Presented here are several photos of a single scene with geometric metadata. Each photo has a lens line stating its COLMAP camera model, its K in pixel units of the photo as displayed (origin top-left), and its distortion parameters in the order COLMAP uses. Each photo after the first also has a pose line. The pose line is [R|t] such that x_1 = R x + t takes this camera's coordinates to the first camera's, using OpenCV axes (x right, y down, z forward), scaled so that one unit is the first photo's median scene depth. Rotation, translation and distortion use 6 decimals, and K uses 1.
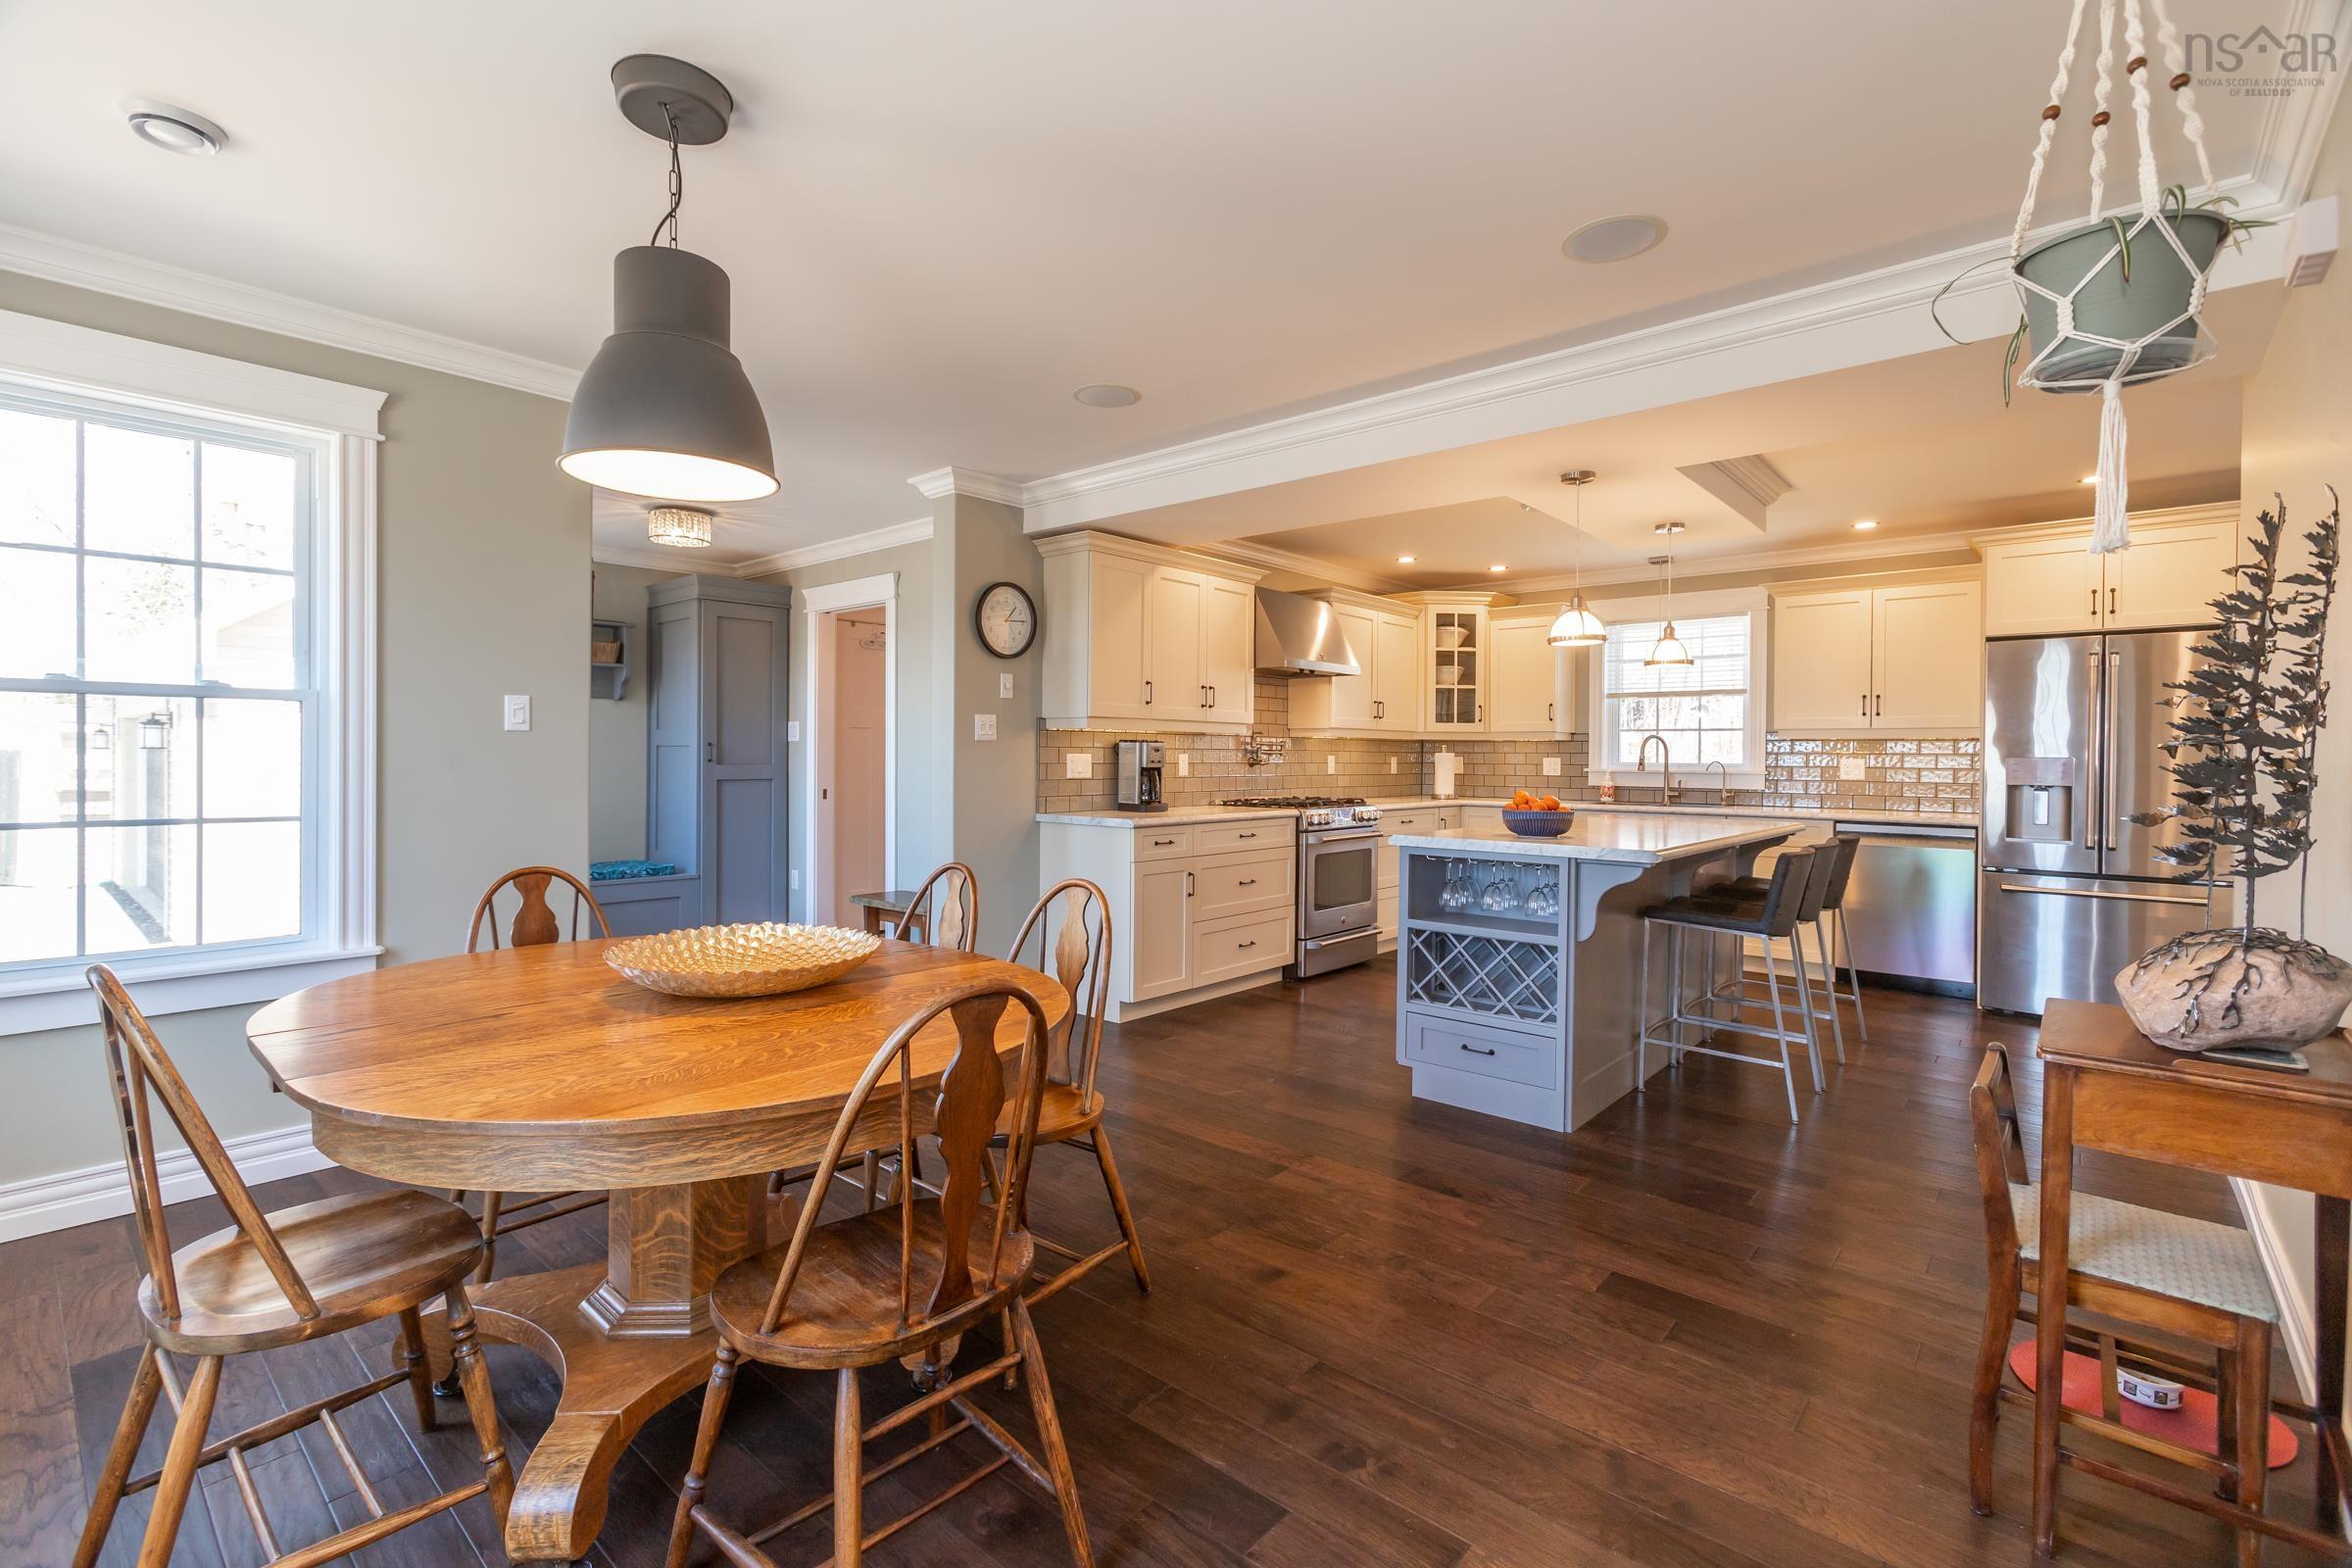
lens RADIAL K [[1040.5, 0, 1159.2], [0, 1040.5, 777.1], [0, 0, 1]] dist [-0.003124, 0.000012]
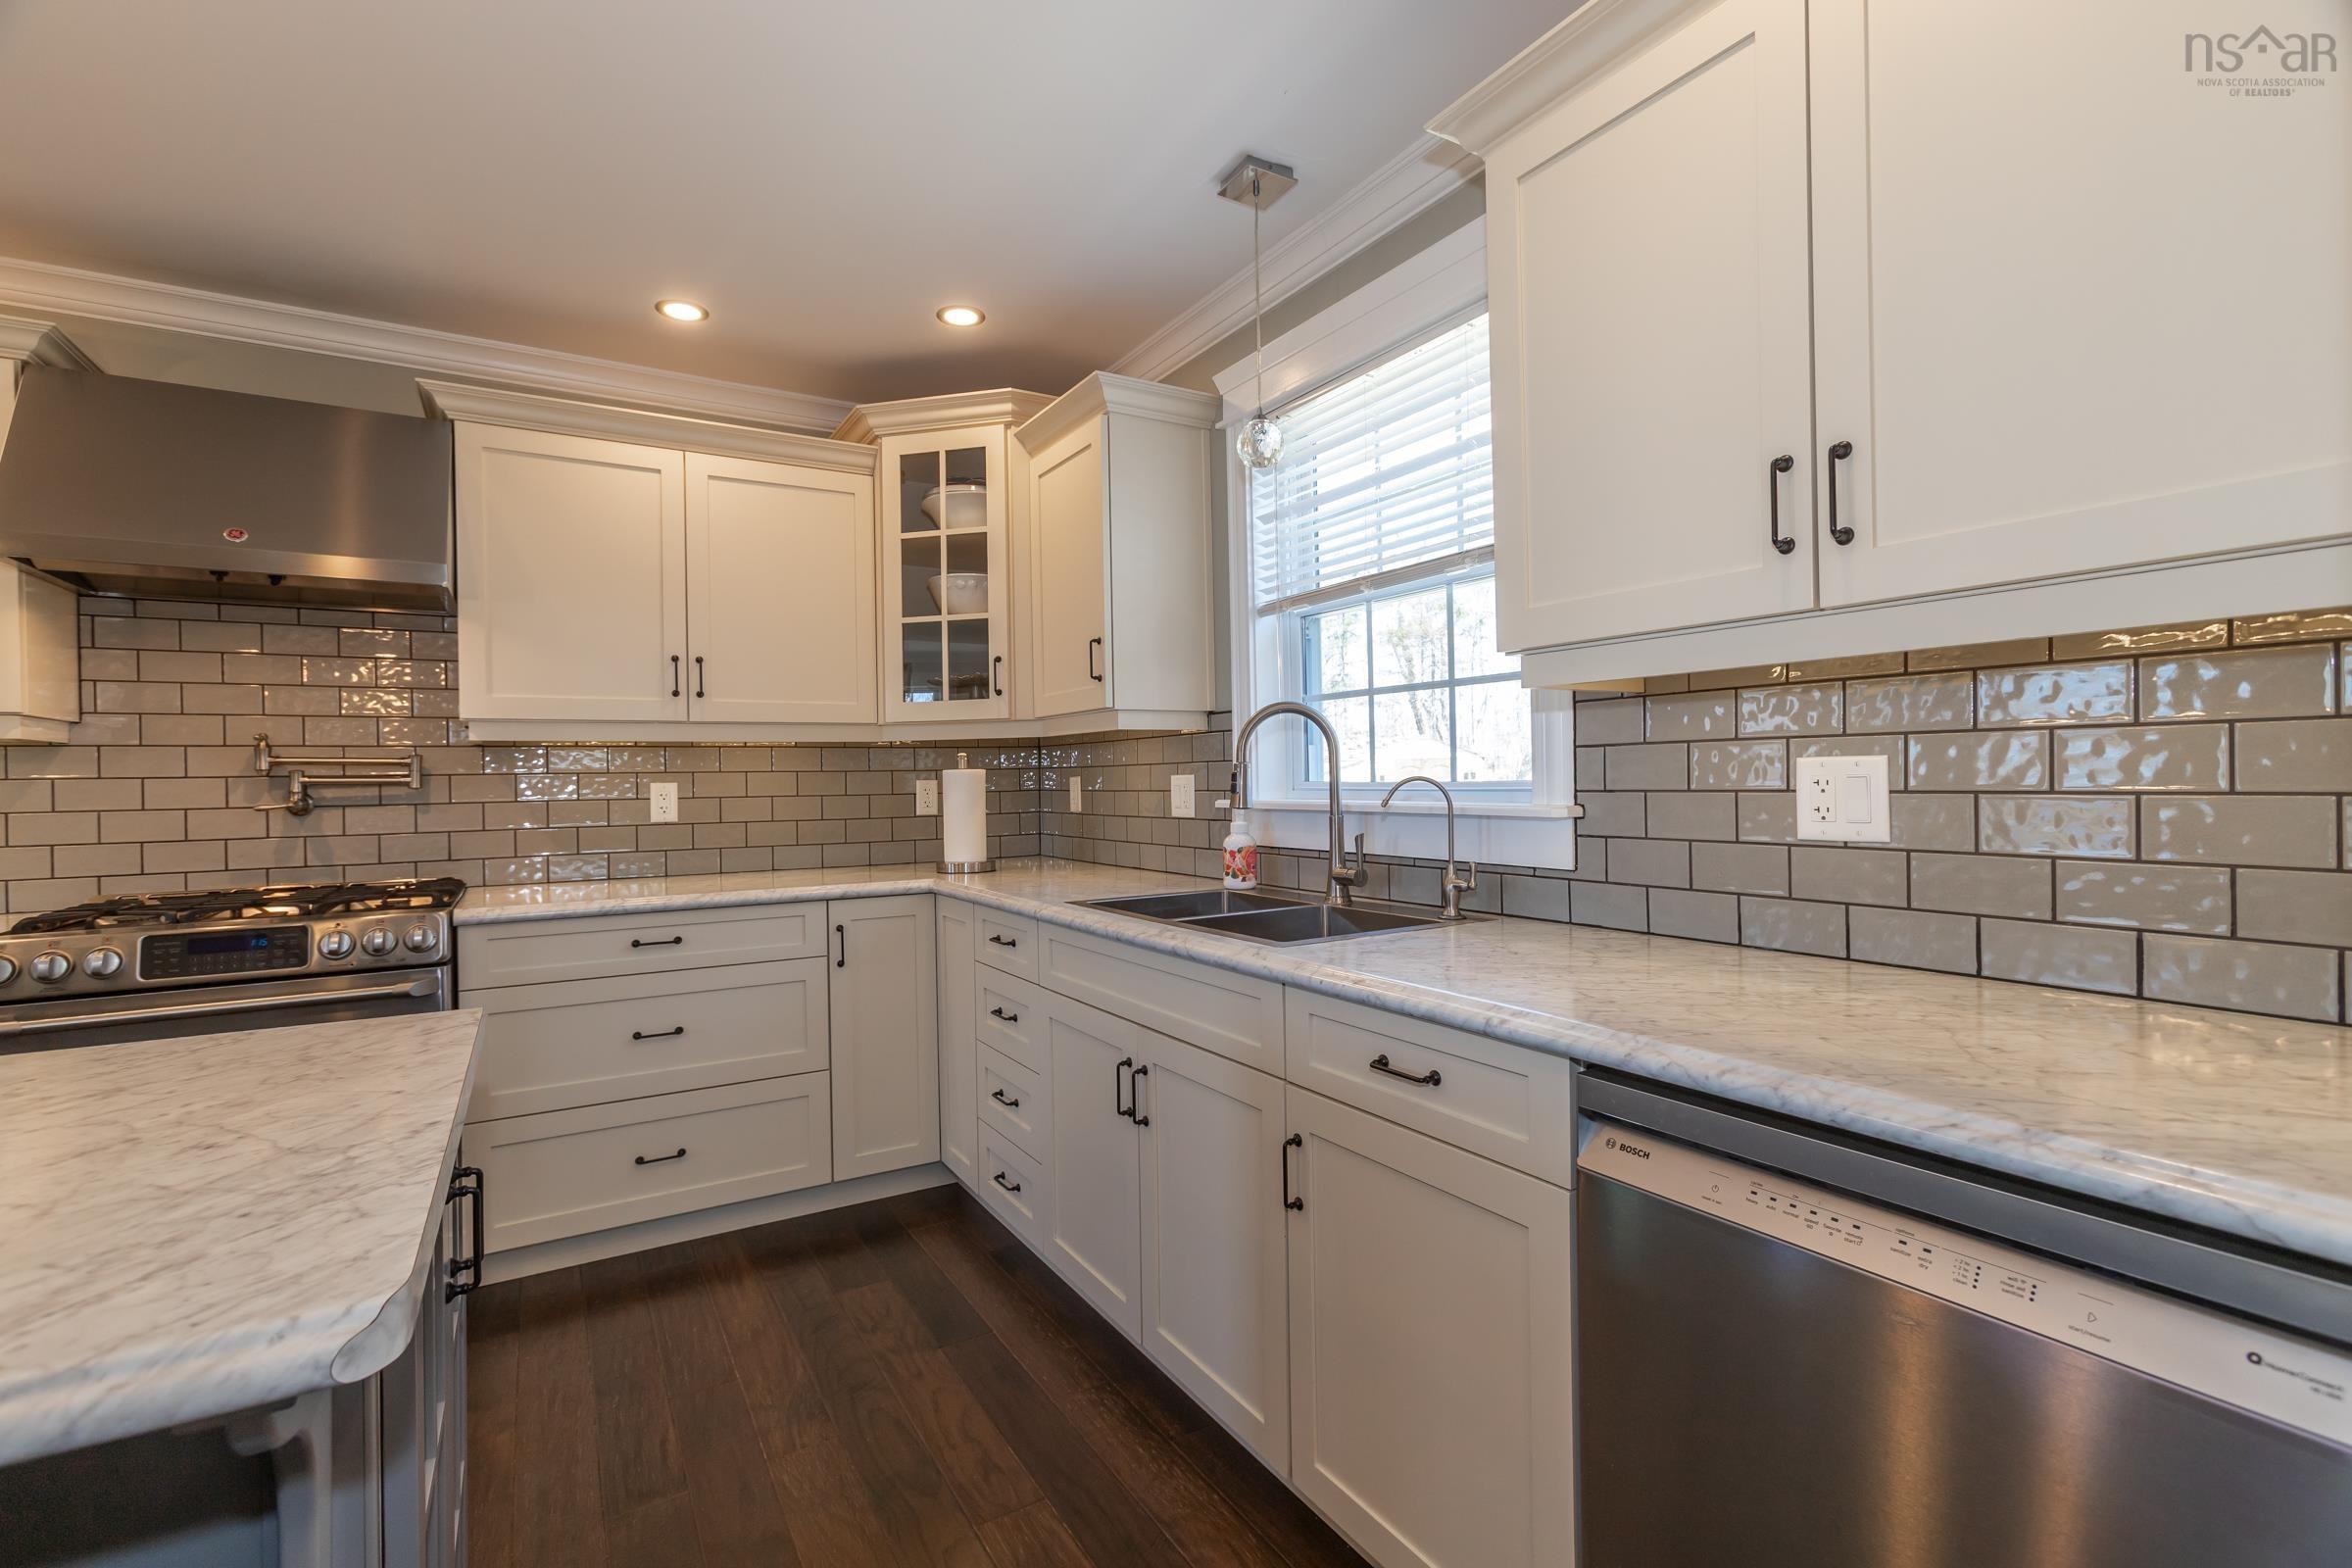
lens RADIAL K [[1040.5, 0, 1159.2], [0, 1040.5, 777.1], [0, 0, 1]] dist [-0.003124, 0.000012]
pose [[0.953672, -0.023752, -0.299910, 0.262839], [0.017647, 0.999579, -0.023050, -0.004258], [0.300331, 0.016690, 0.953689, 0.320836]]
